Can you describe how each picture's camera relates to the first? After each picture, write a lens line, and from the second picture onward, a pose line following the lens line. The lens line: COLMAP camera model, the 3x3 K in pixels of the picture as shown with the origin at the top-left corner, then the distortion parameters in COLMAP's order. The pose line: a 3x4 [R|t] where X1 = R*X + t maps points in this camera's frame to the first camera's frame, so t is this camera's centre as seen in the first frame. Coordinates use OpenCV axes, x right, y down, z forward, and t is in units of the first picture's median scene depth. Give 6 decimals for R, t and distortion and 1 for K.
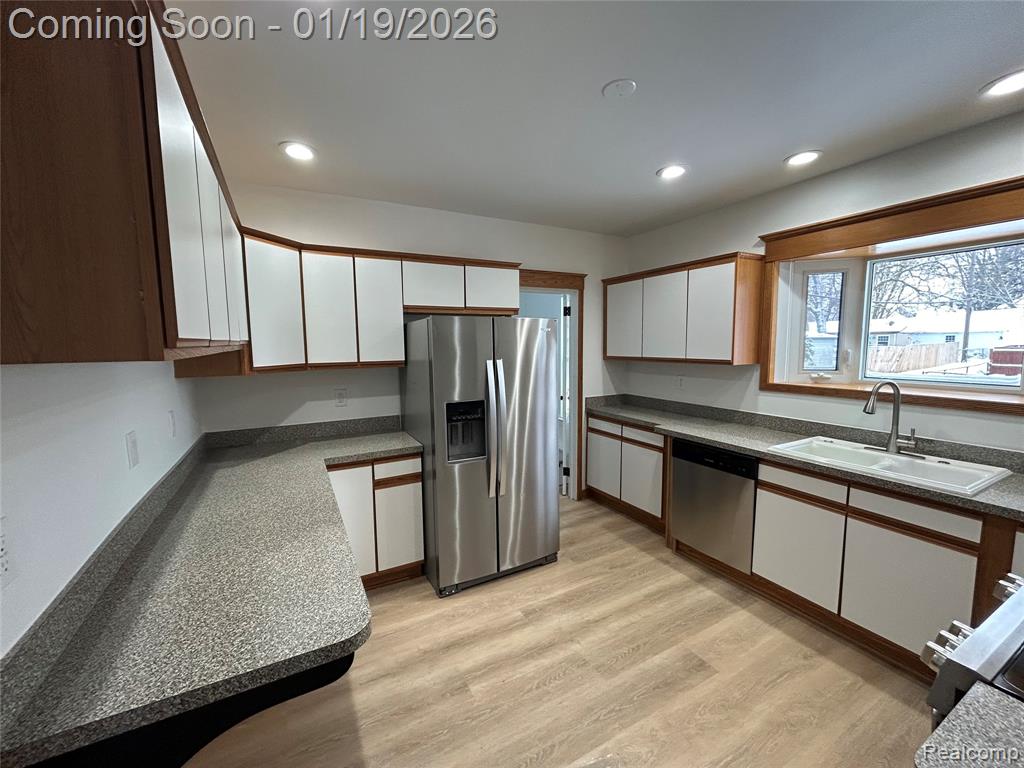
lens RADIAL K [[411.3, 0, 509.6], [0, 411.3, 383.1], [0, 0, 1]] dist [-0.003984, 0.001174]
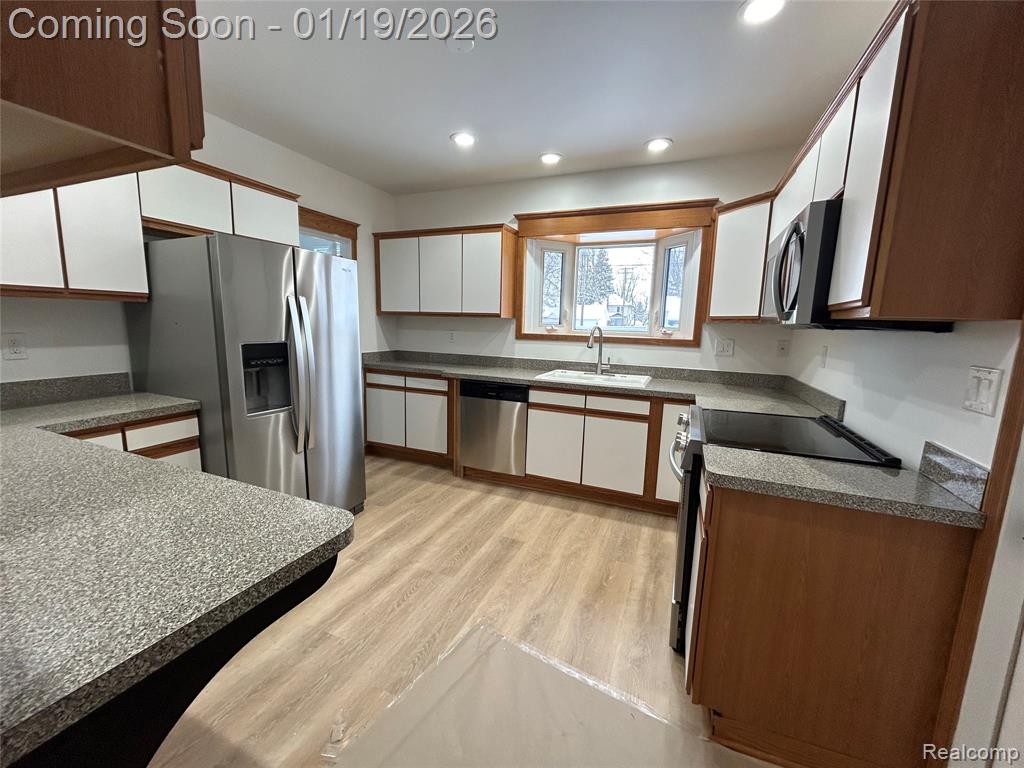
lens RADIAL K [[411.3, 0, 512.2], [0, 411.3, 383.2], [0, 0, 1]] dist [-0.003984, 0.001174]
pose [[0.778117, -0.061449, 0.625107, -0.243891], [0.028222, 0.997618, 0.062938, 0.087372], [-0.627485, -0.031331, 0.777998, 0.013575]]
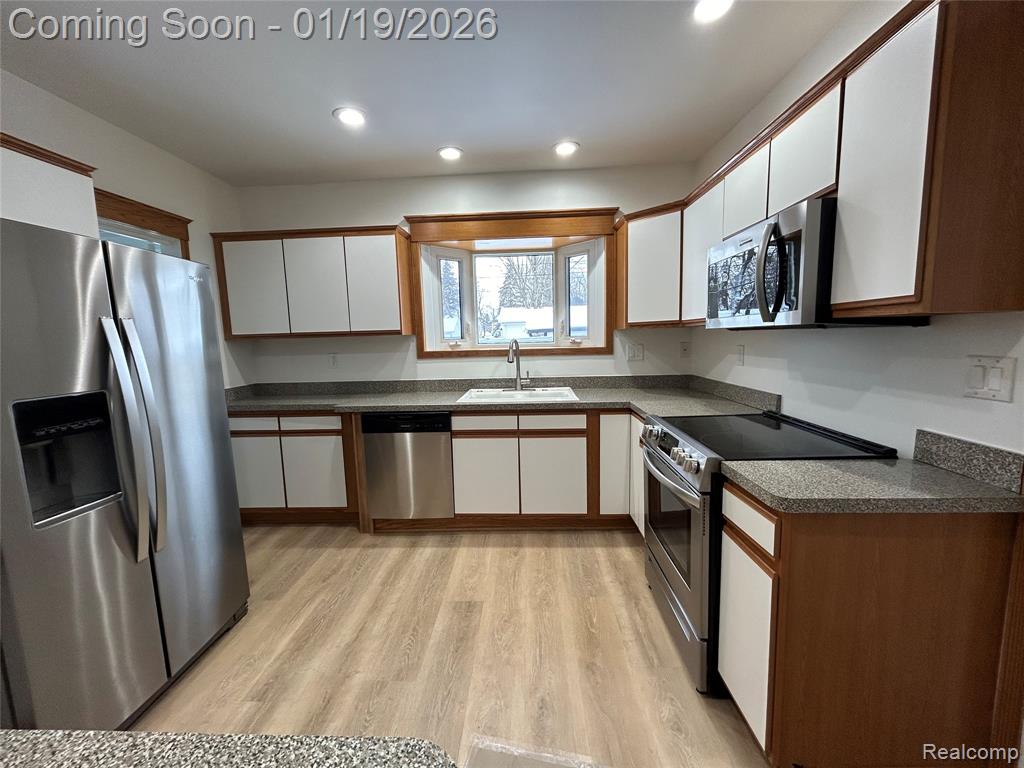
lens RADIAL K [[411.3, 0, 512.3], [0, 411.3, 383.0], [0, 0, 1]] dist [-0.003984, 0.001174]
pose [[0.509890, -0.102406, 0.854122, -0.253209], [0.107901, 0.992661, 0.054602, 0.058945], [-0.853446, 0.064319, 0.517198, 0.256970]]
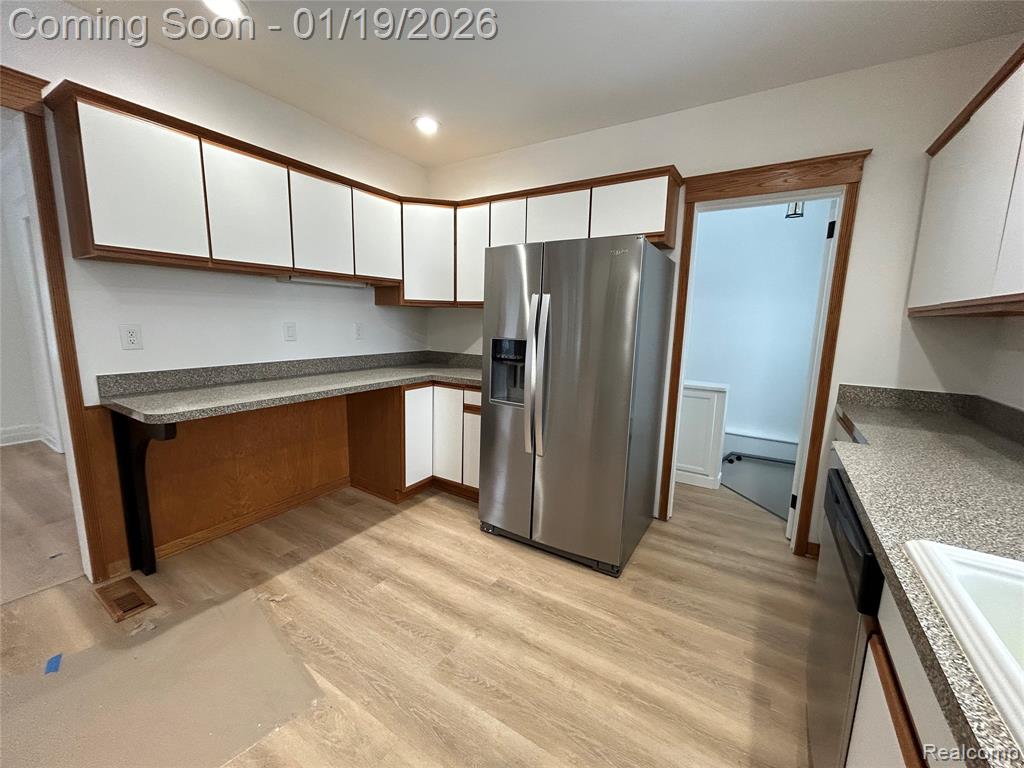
lens RADIAL K [[411.3, 0, 509.5], [0, 411.3, 382.5], [0, 0, 1]] dist [-0.003984, 0.001174]
pose [[0.490652, 0.156865, -0.857120, 0.694575], [-0.117028, 0.986613, 0.113572, 0.035362], [0.863461, 0.044583, 0.502441, 0.534745]]
